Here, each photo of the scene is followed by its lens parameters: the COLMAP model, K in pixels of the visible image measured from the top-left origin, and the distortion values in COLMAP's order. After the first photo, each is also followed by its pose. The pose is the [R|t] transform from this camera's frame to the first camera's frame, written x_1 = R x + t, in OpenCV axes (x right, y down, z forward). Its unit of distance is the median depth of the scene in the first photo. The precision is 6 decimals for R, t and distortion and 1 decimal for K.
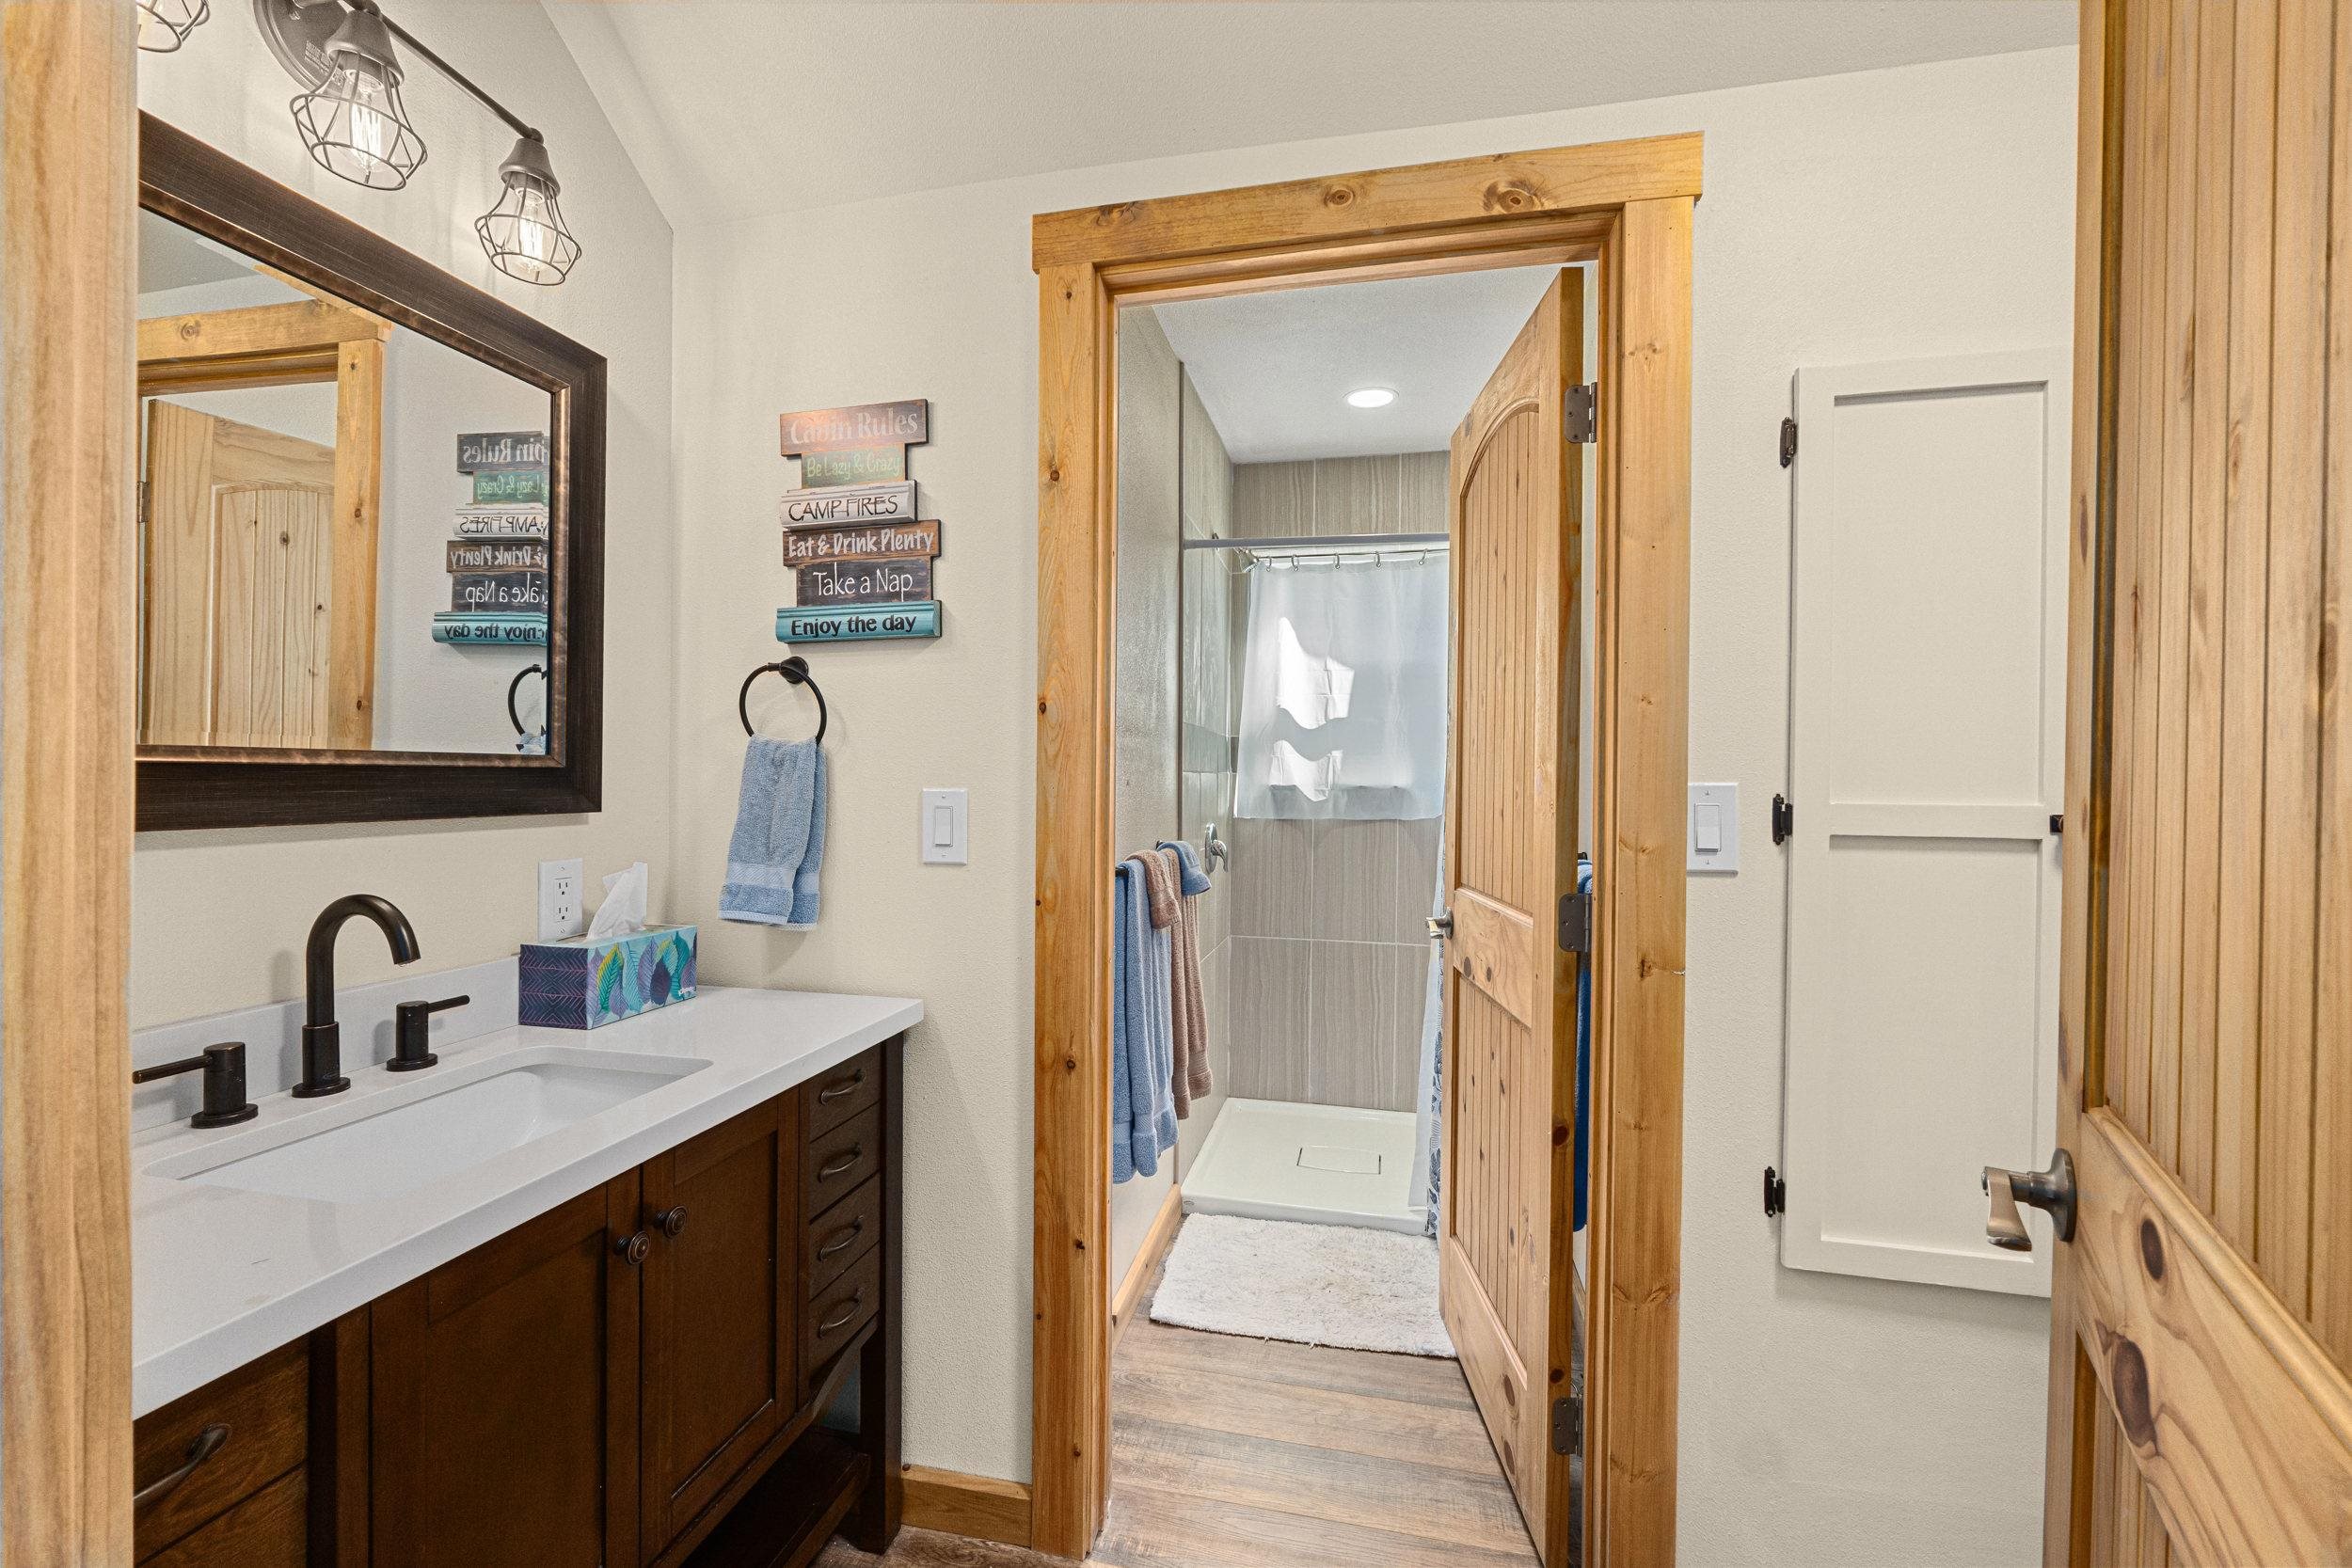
lens RADIAL K [[995.4, 0, 1162.3], [0, 995.4, 783.6], [0, 0, 1]] dist [-0.006567, 0.001043]
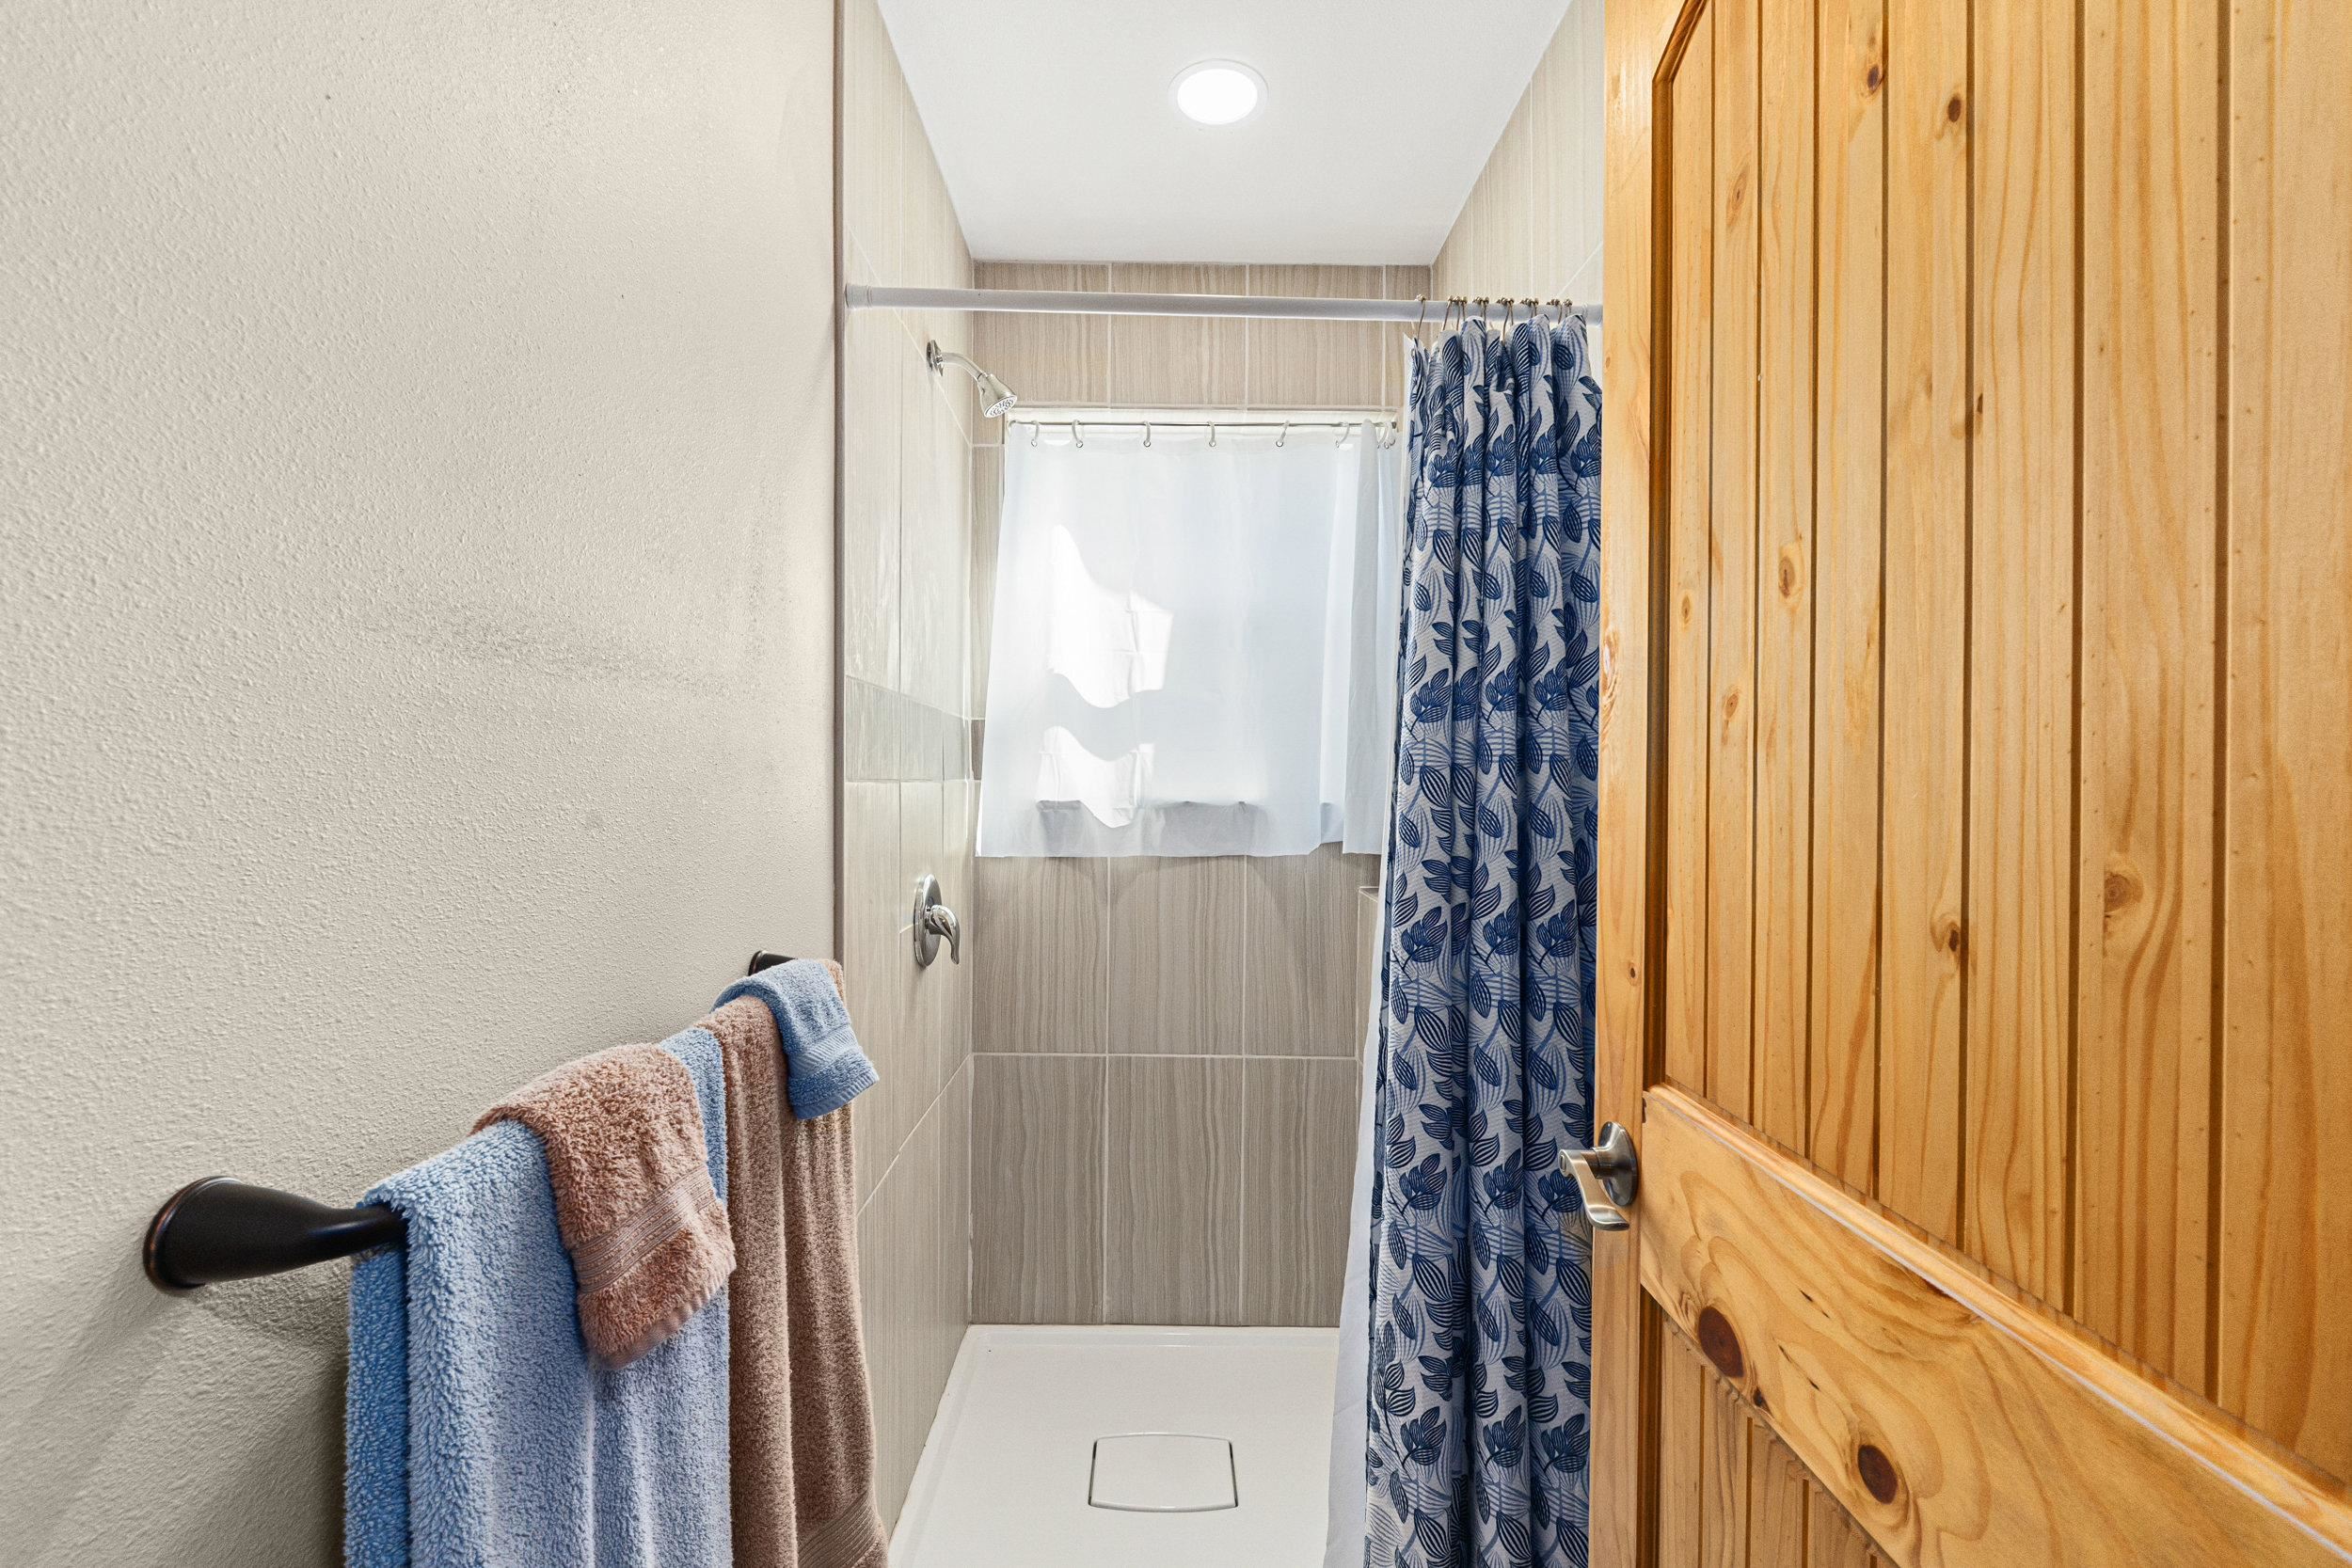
lens RADIAL K [[995.4, 0, 1172.6], [0, 995.4, 784.4], [0, 0, 1]] dist [-0.006567, 0.001043]
pose [[0.972651, -0.004597, 0.232224, 0.048754], [0.004875, 0.999988, -0.000622, -0.007545], [-0.232218, 0.001737, 0.972662, 0.403662]]
